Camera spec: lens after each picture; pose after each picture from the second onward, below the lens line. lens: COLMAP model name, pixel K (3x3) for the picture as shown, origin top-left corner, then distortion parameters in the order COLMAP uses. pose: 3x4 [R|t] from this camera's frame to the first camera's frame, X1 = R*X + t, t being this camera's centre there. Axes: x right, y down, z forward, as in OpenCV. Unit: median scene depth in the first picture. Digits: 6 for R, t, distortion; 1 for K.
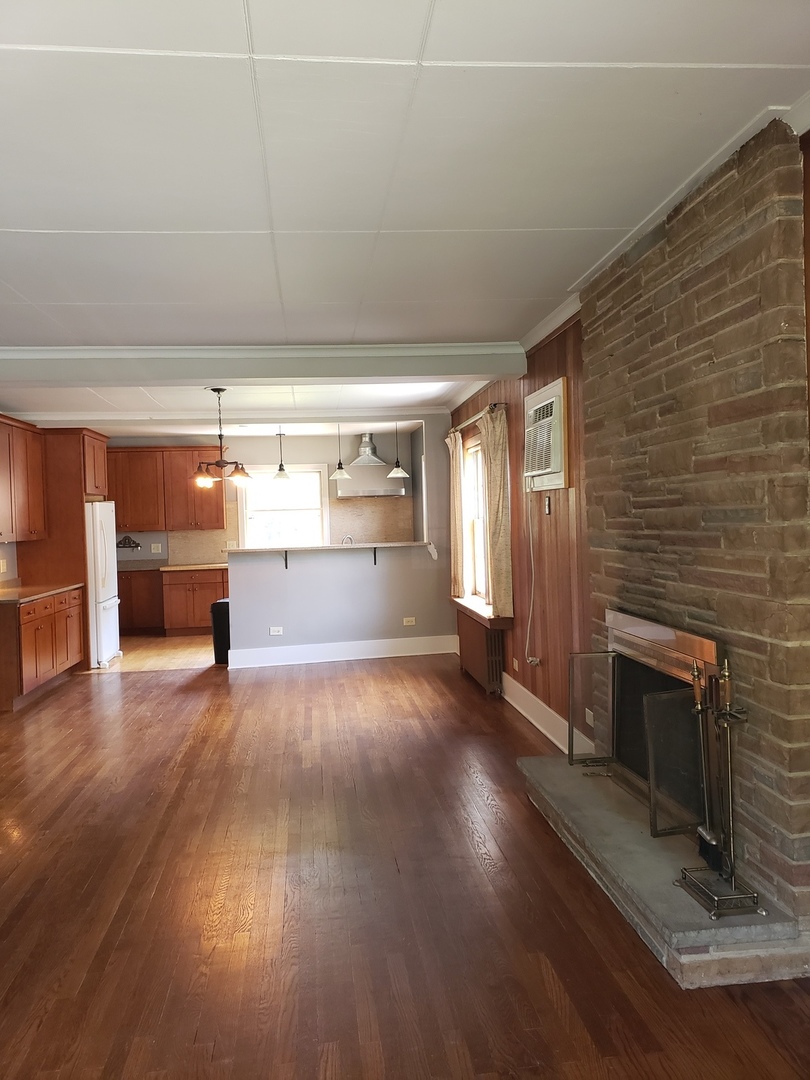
lens RADIAL K [[825.7, 0, 405.0], [0, 825.7, 540.0], [0, 0, 1]] dist [0.072314, -0.000908]
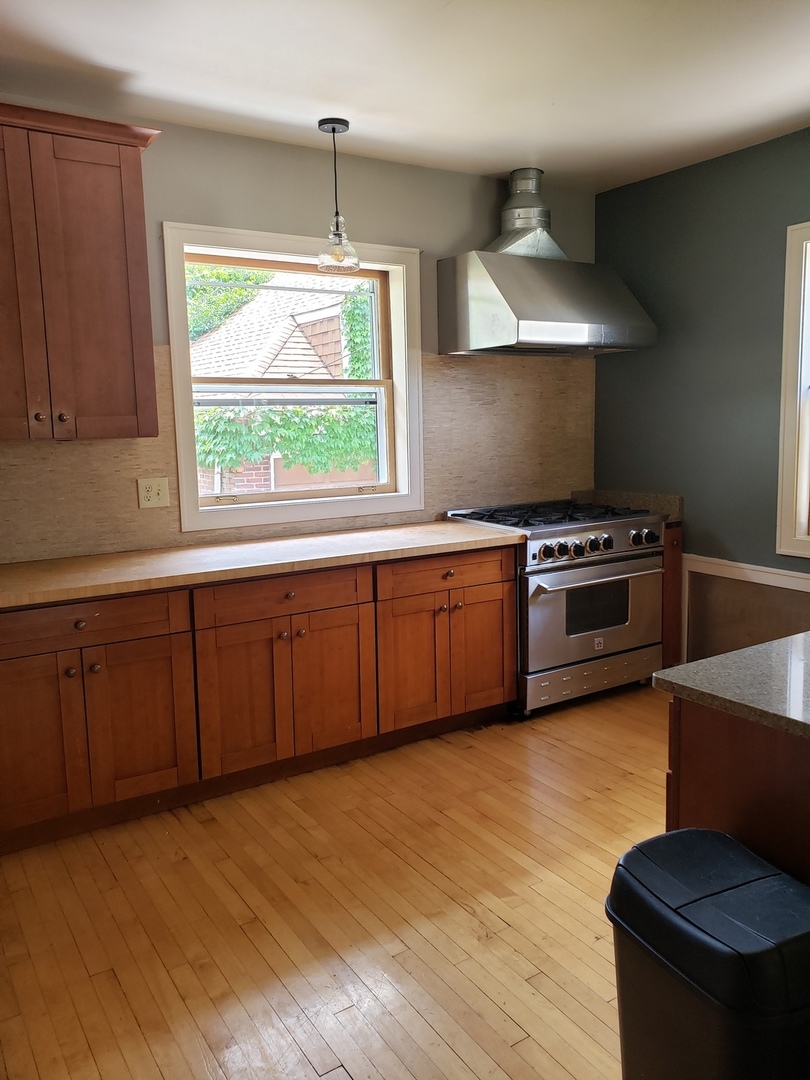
lens RADIAL K [[825.7, 0, 405.0], [0, 825.7, 540.0], [0, 0, 1]] dist [0.072314, -0.000908]
pose [[0.893925, -0.052854, 0.445090, -0.265090], [-0.002940, 0.992310, 0.123742, -0.014027], [-0.448207, -0.111925, 0.886895, 0.684621]]
